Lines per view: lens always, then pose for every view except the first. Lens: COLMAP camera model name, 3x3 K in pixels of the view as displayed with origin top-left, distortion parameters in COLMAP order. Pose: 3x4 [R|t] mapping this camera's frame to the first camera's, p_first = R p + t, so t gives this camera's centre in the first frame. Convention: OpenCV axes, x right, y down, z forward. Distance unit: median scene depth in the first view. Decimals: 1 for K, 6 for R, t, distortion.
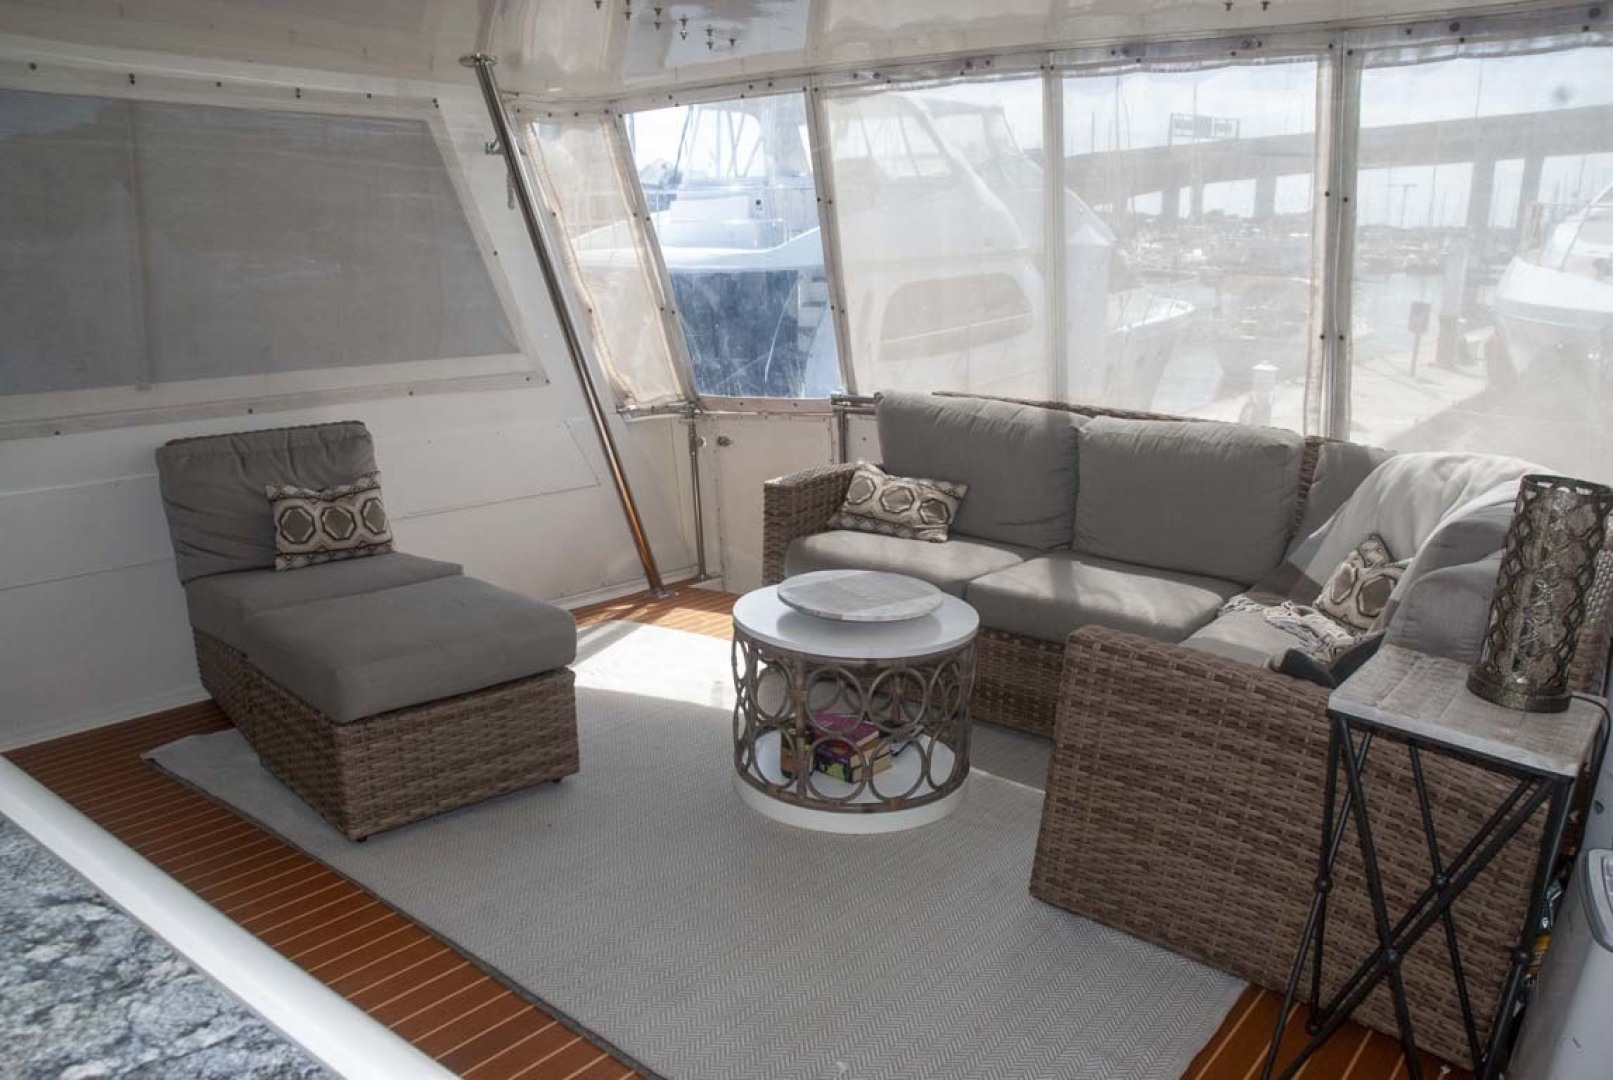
lens RADIAL K [[1242.7, 0, 795.2], [0, 1242.7, 568.1], [0, 0, 1]] dist [-0.187933, 0.154507]
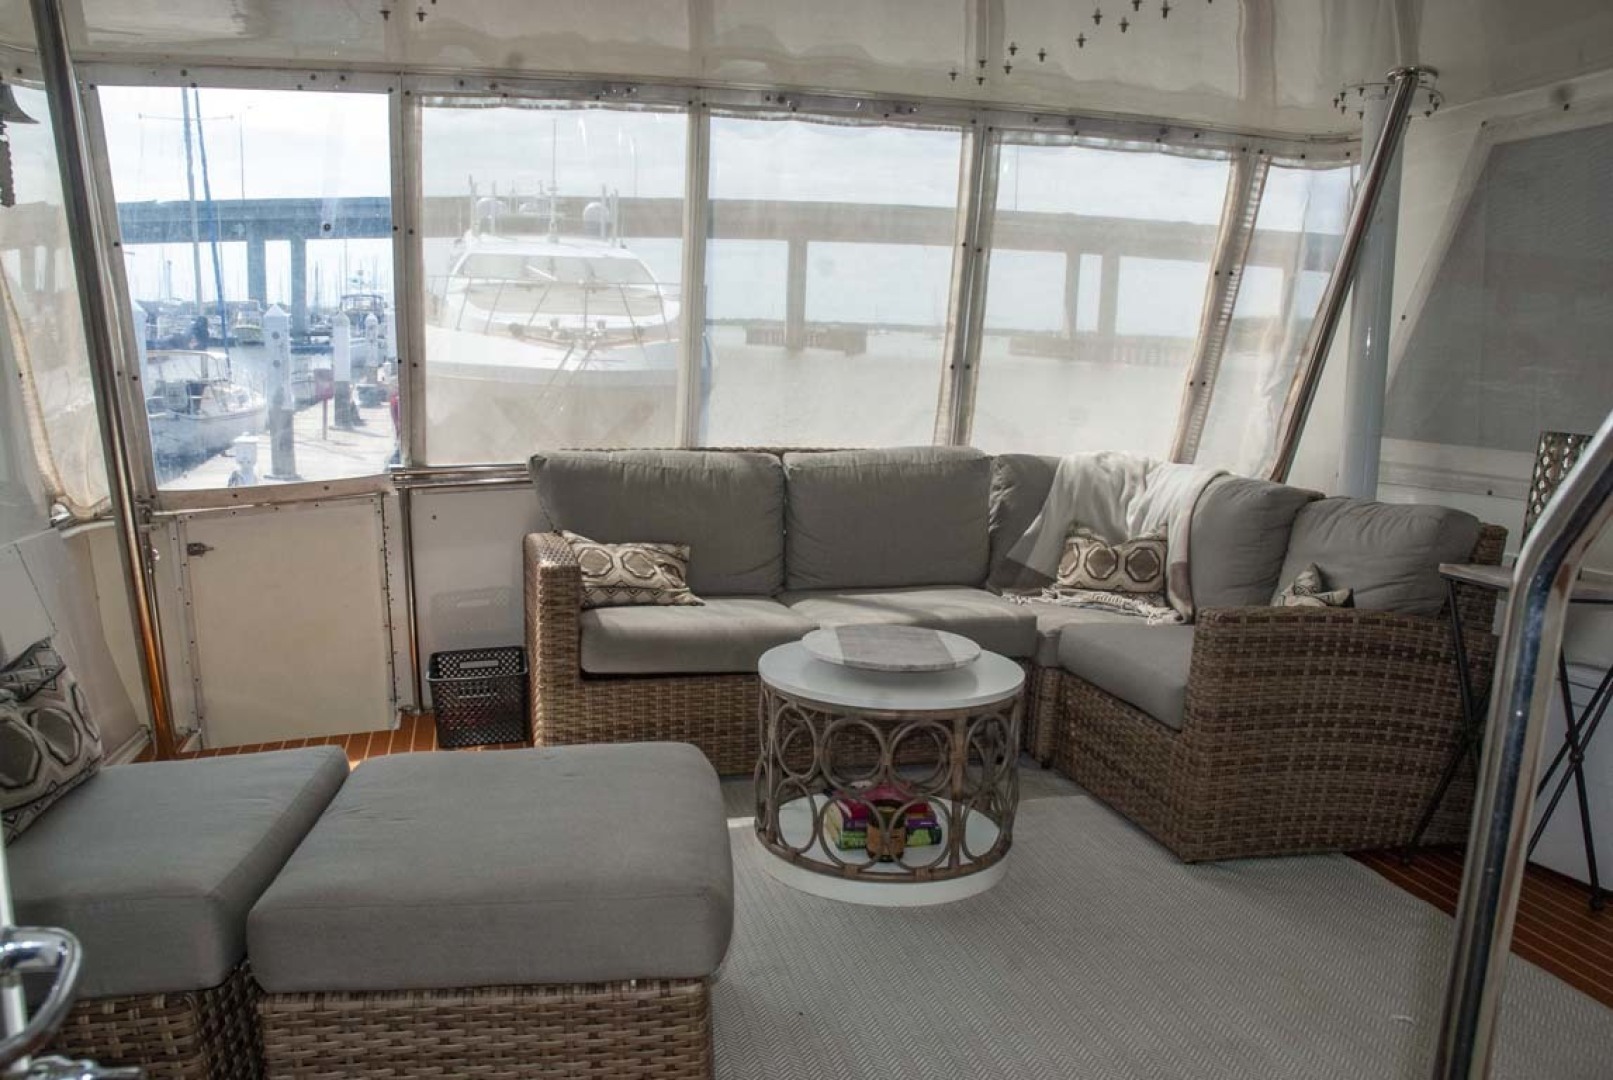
lens RADIAL K [[1242.7, 0, 795.2], [0, 1242.7, 568.1], [0, 0, 1]] dist [-0.187933, 0.154507]
pose [[0.596702, -0.139103, 0.790314, -0.597420], [0.187381, 0.981788, 0.031328, -0.065952], [-0.780279, 0.129397, 0.611900, 0.403556]]
